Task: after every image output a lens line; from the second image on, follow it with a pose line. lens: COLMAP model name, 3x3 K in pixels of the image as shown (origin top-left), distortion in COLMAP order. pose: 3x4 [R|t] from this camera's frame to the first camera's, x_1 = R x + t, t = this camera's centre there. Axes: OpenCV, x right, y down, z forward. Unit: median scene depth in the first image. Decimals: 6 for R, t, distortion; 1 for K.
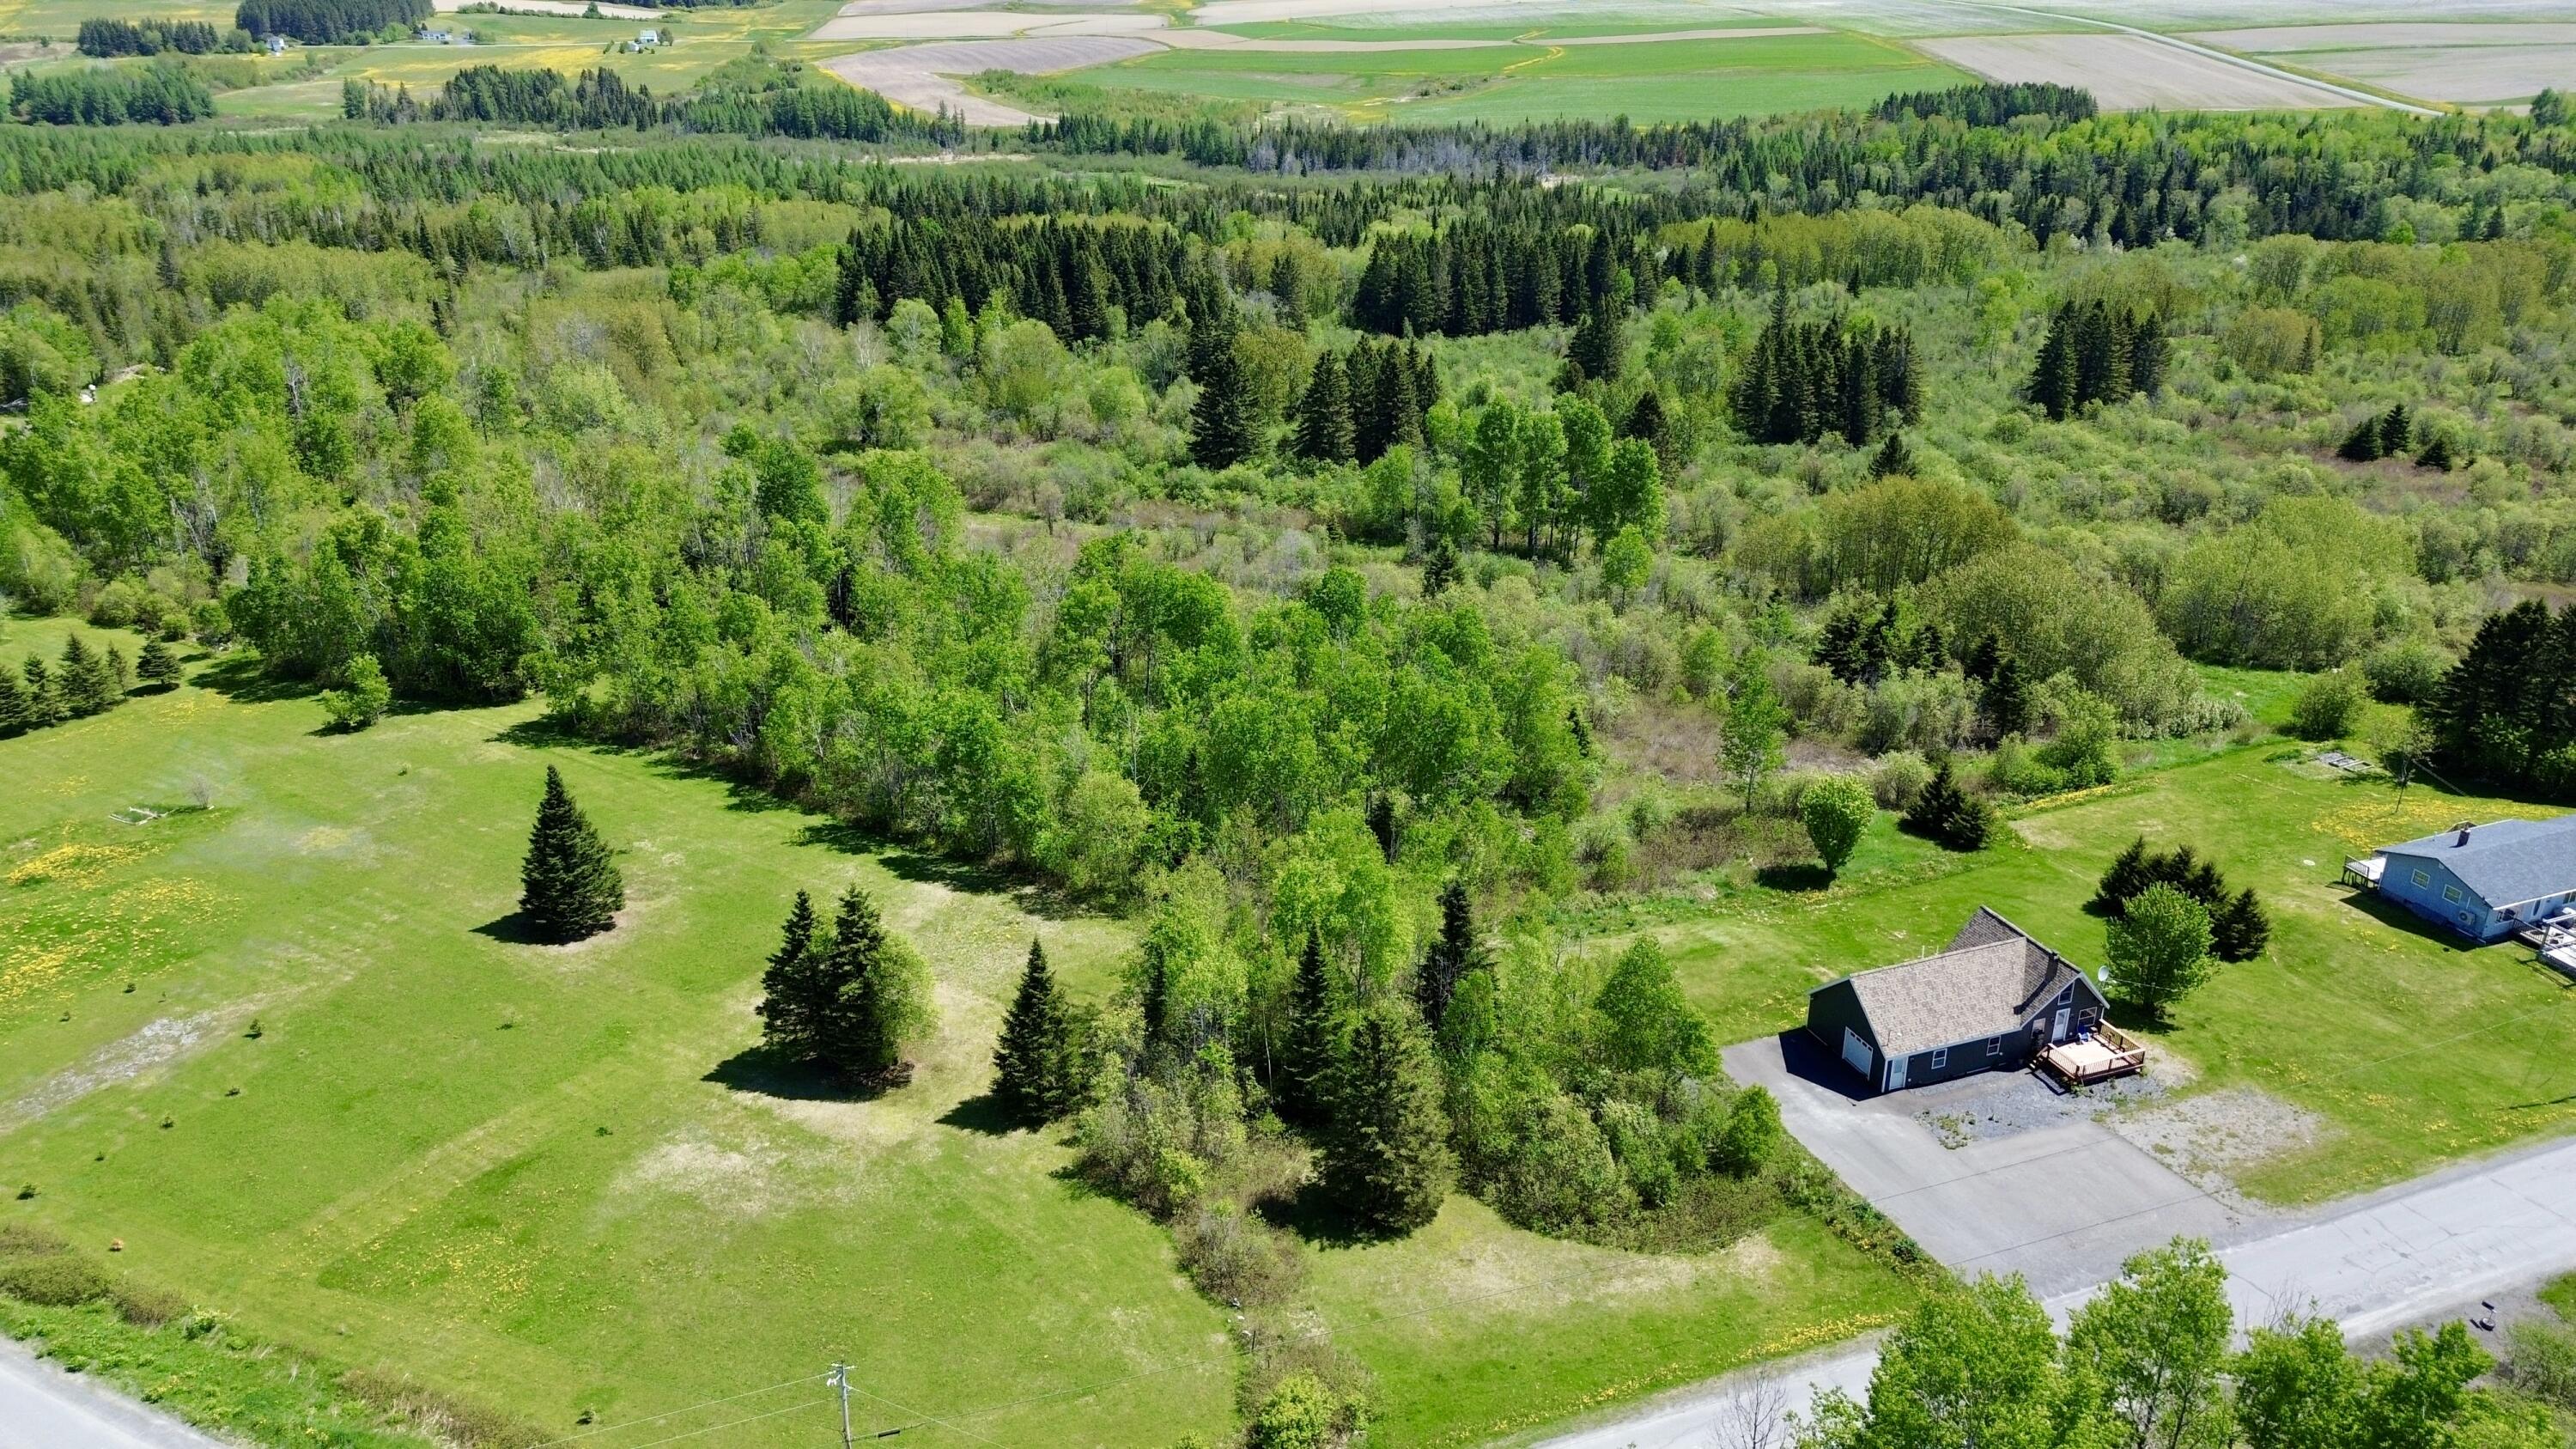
lens RADIAL K [[1812.7, 0, 1285.9], [0, 1812.7, 718.6], [0, 0, 1]] dist [0.091696, -0.092998]
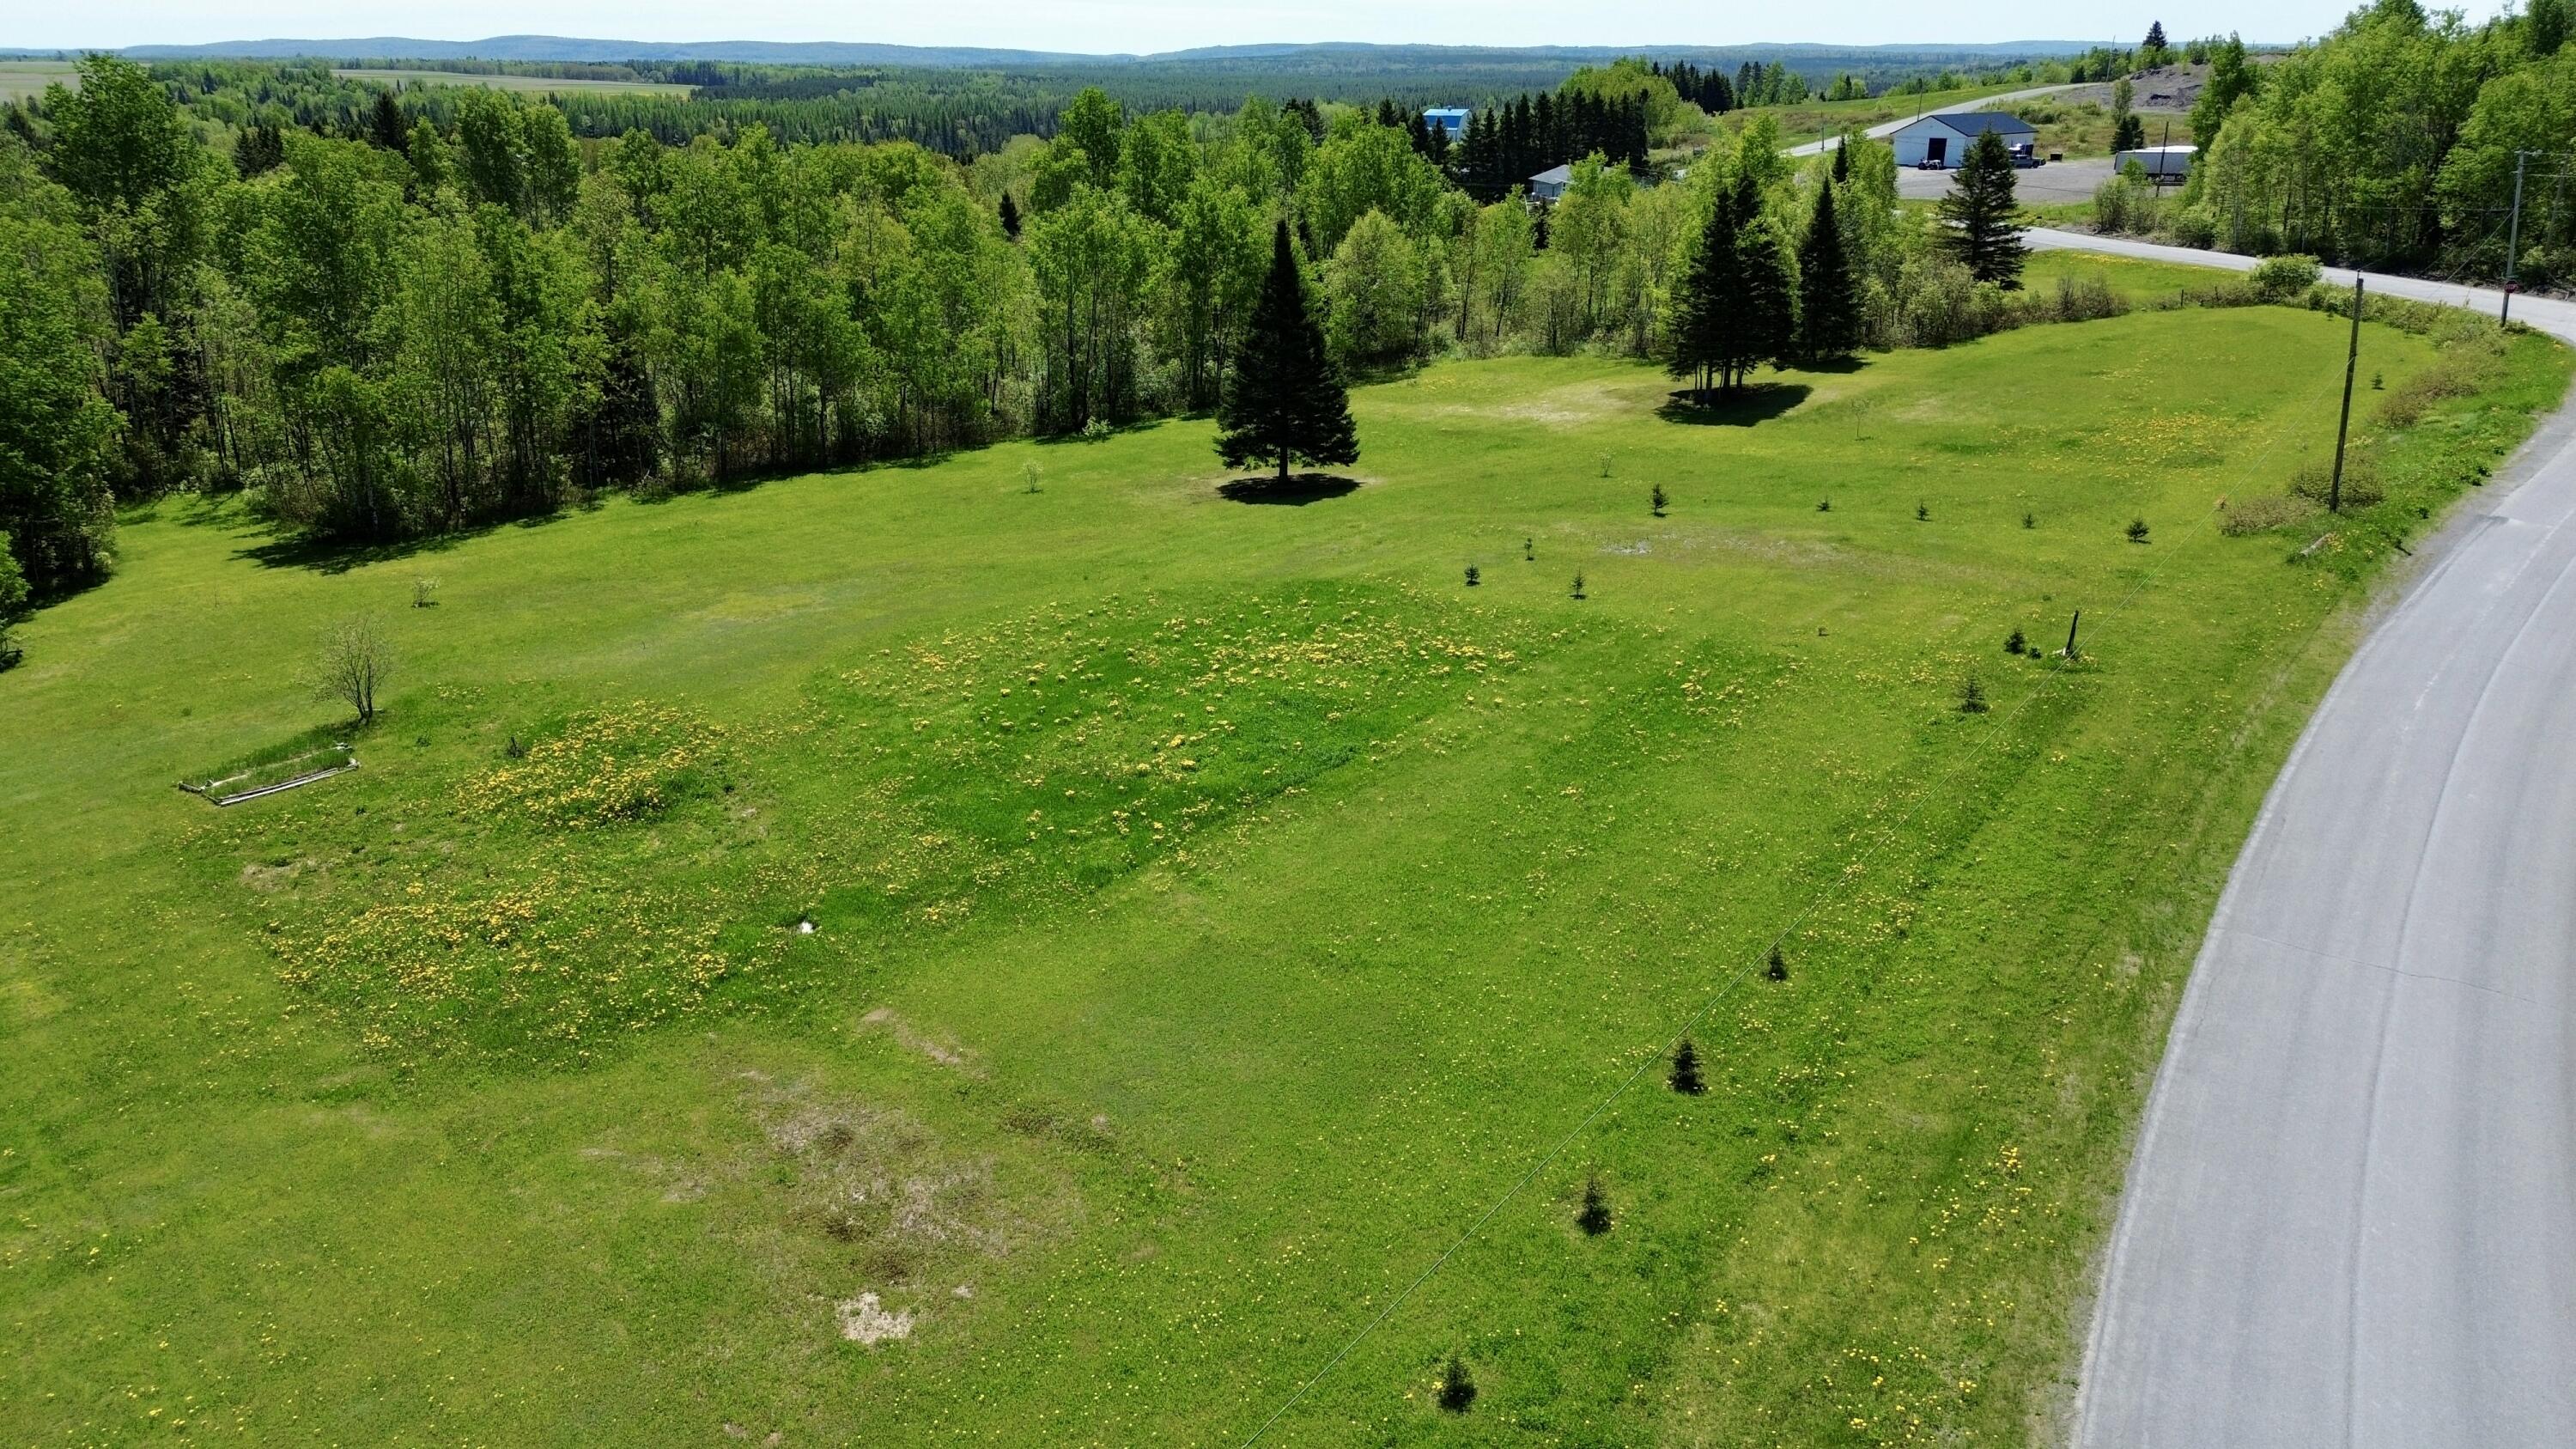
lens RADIAL K [[1812.7, 0, 1285.8], [0, 1812.7, 731.0], [0, 0, 1]] dist [0.091696, -0.092998]
pose [[0.244103, -0.328729, 0.912333, -0.827807], [0.375436, 0.899463, 0.223640, 0.034801], [-0.894126, 0.287931, 0.342979, 0.643271]]
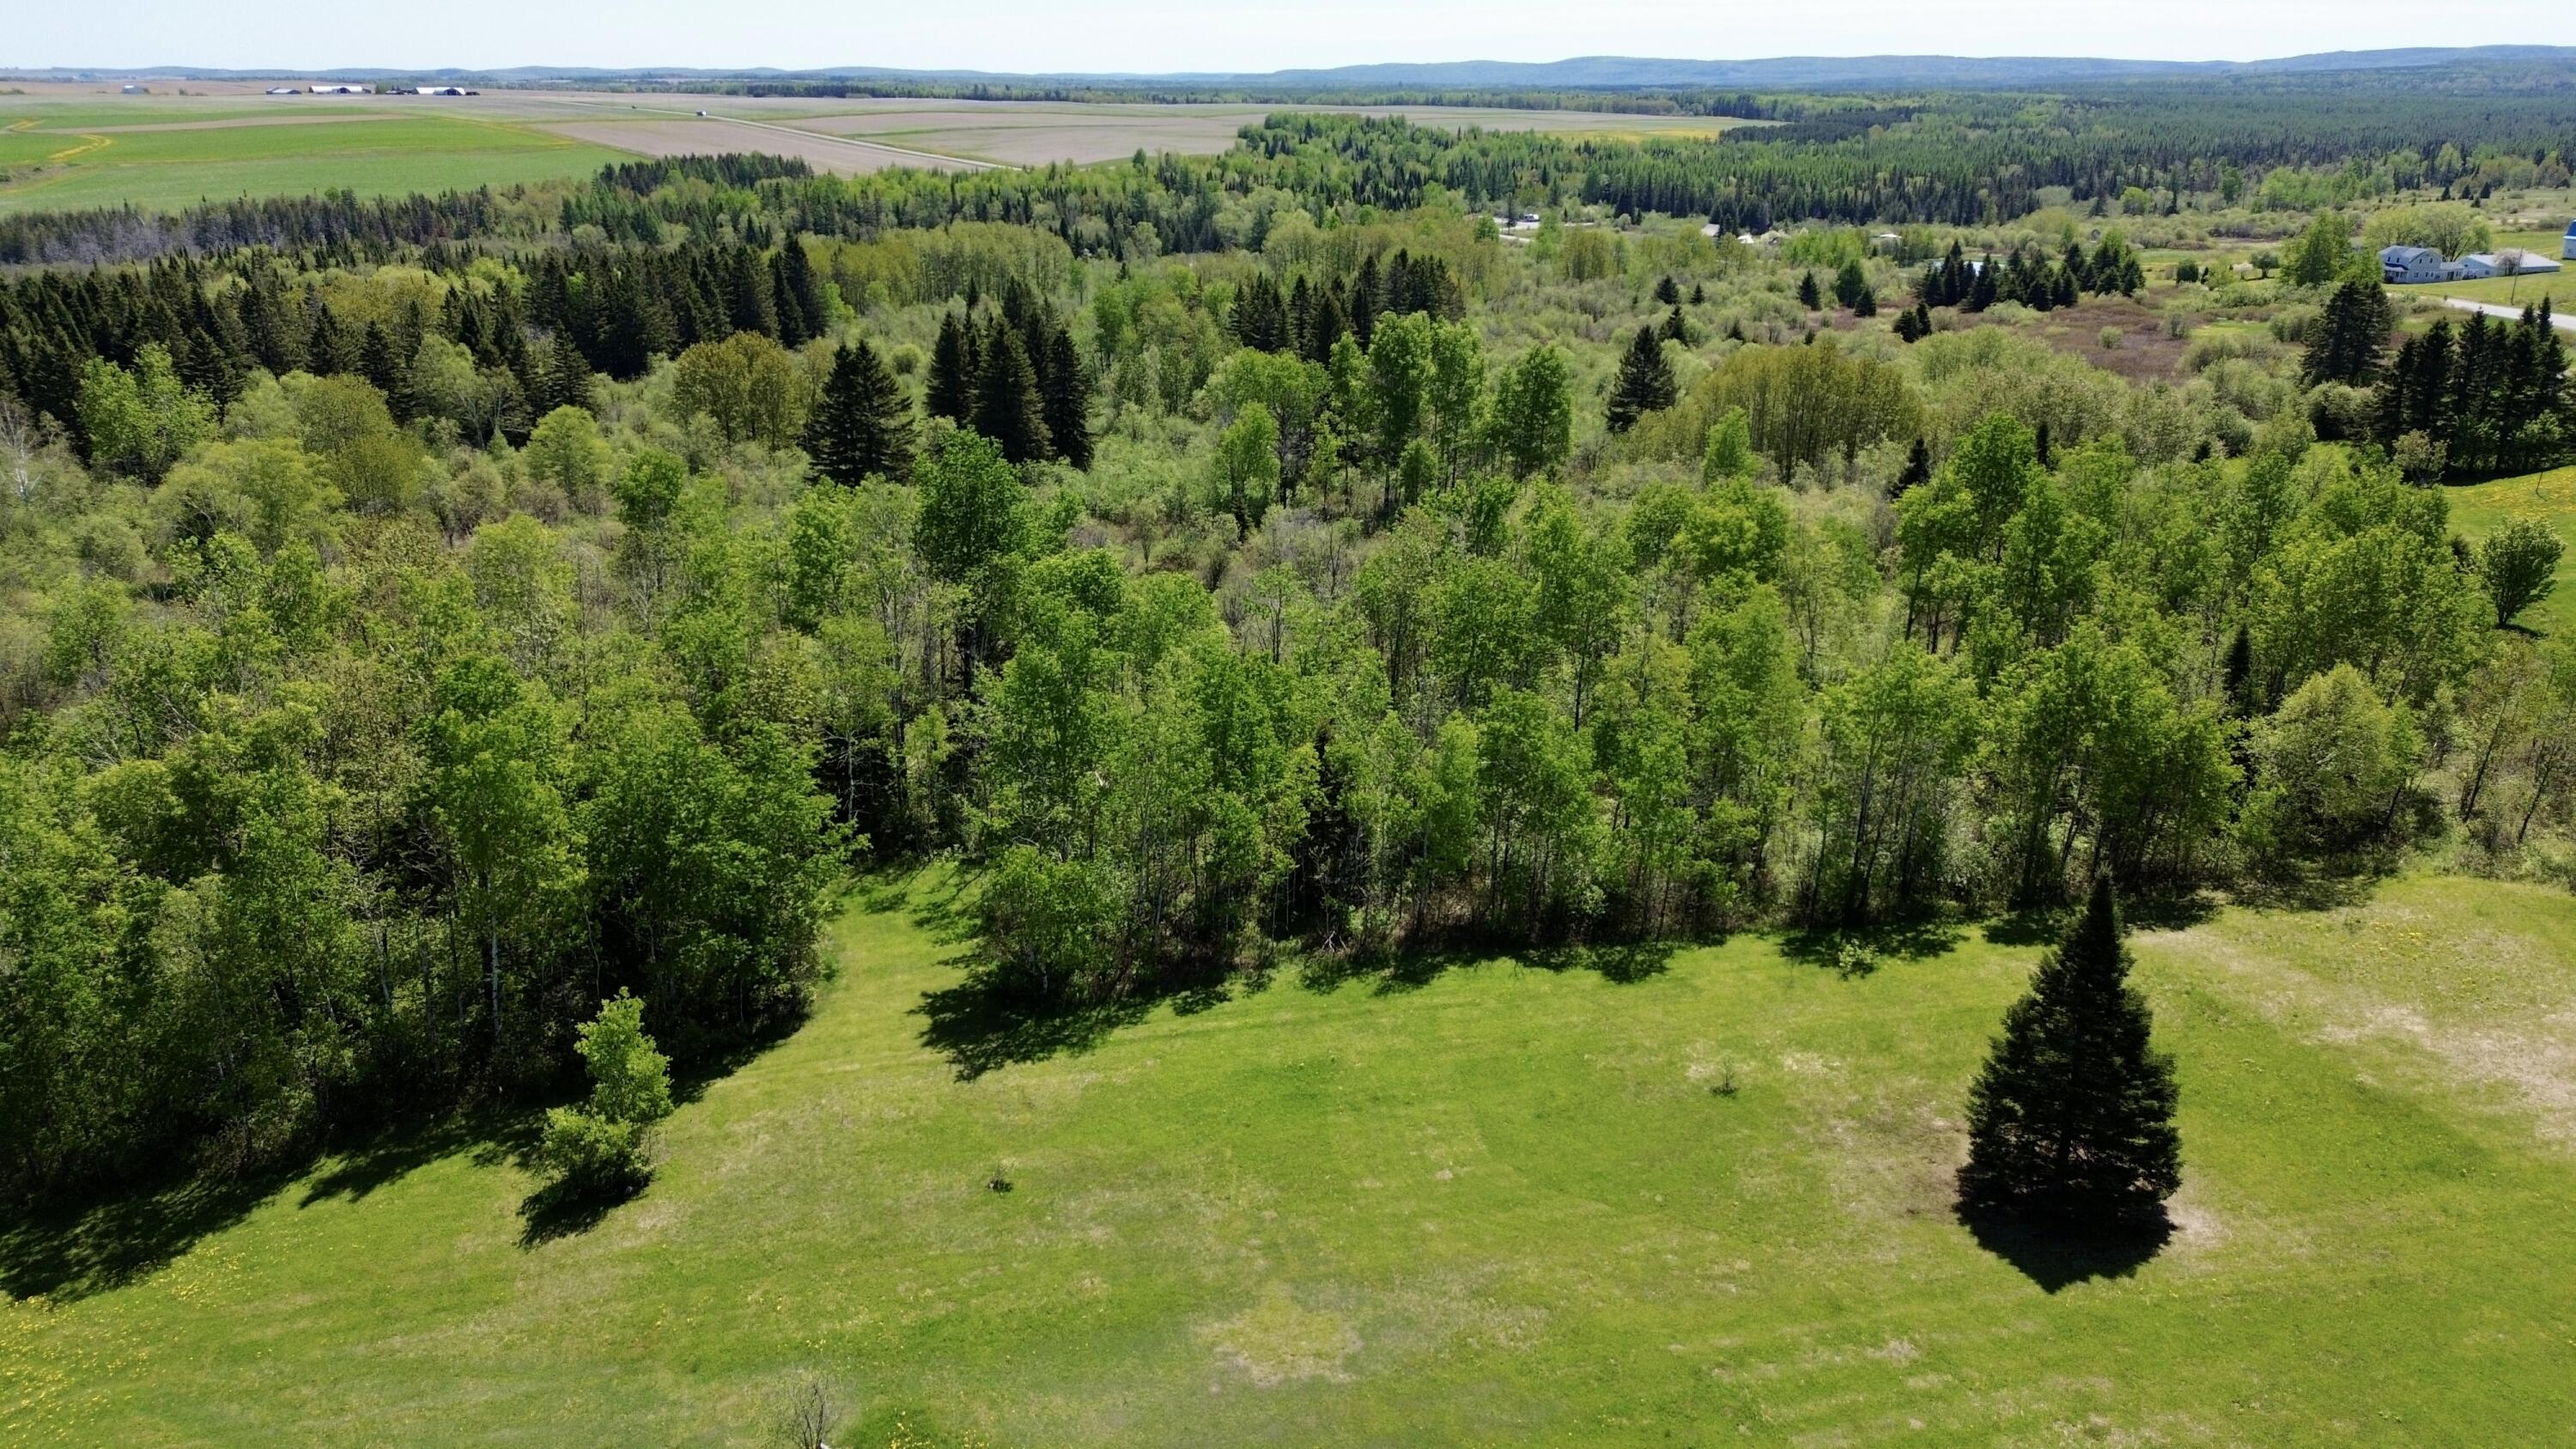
lens RADIAL K [[1812.7, 0, 1282.9], [0, 1812.7, 722.0], [0, 0, 1]] dist [0.091696, -0.092998]
pose [[0.699259, -0.235511, 0.674960, -0.674072], [0.276749, 0.959734, 0.048164, -0.073846], [-0.659126, 0.153116, 0.736280, 0.609181]]
